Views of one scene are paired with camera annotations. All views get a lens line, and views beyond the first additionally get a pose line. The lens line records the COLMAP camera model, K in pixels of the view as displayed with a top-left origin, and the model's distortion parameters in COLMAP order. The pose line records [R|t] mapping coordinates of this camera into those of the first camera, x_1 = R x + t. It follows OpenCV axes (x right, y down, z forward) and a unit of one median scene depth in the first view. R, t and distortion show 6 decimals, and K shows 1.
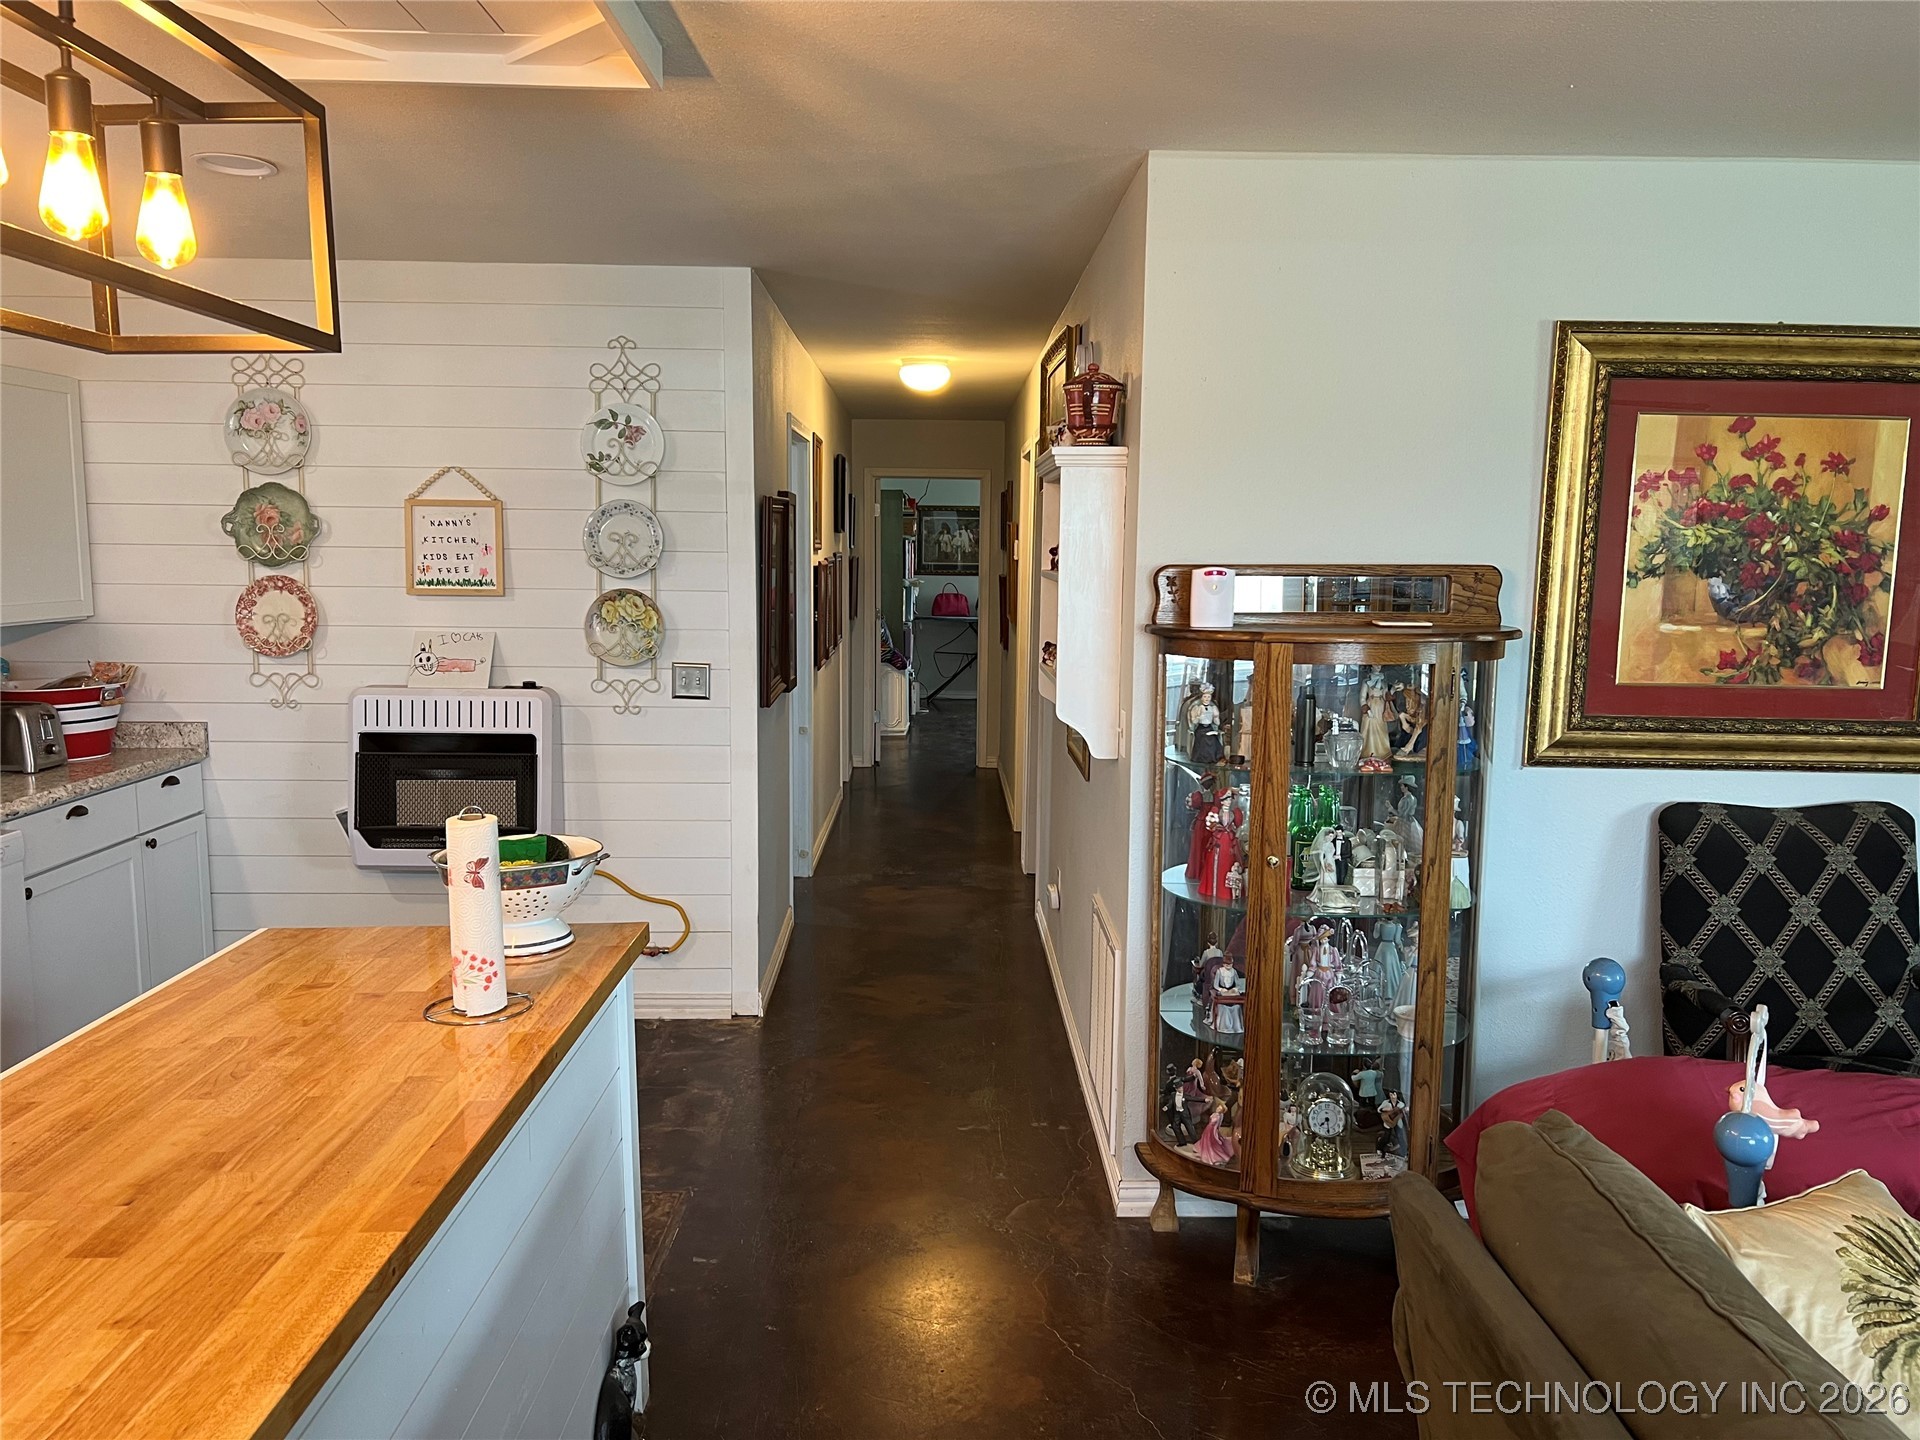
lens RADIAL K [[1437.4, 0, 955.3], [0, 1437.4, 739.1], [0, 0, 1]] dist [0.058836, -0.070794]
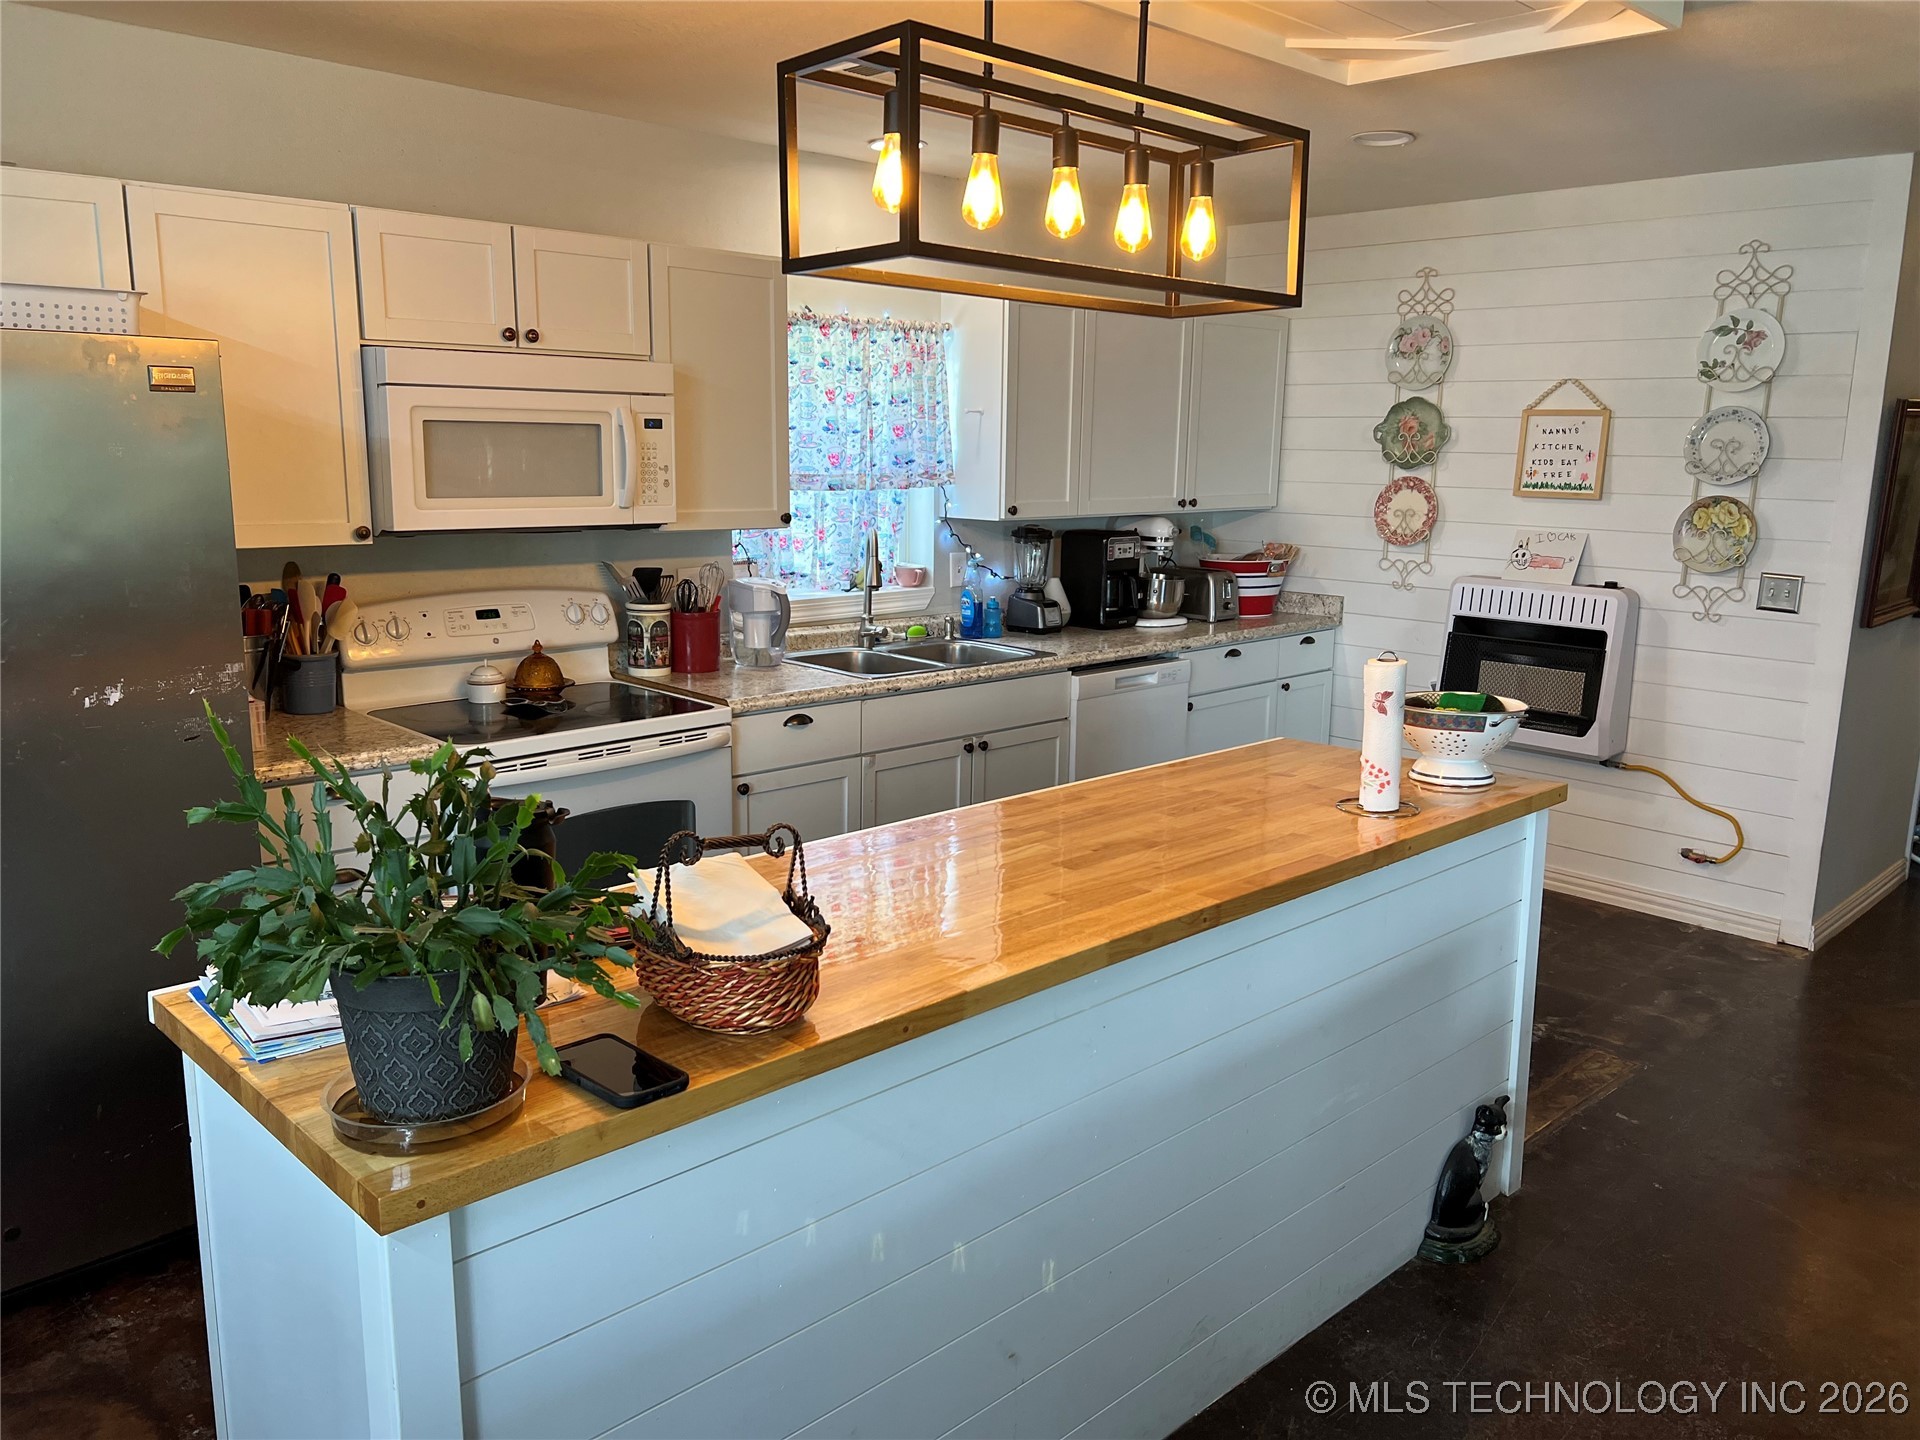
lens RADIAL K [[1437.4, 0, 972.7], [0, 1437.4, 726.9], [0, 0, 1]] dist [0.058836, -0.070794]
pose [[0.689904, 0.145182, -0.709193, 0.214823], [-0.108155, 0.989359, 0.097323, 0.017892], [0.715776, 0.009559, 0.698265, -0.106965]]
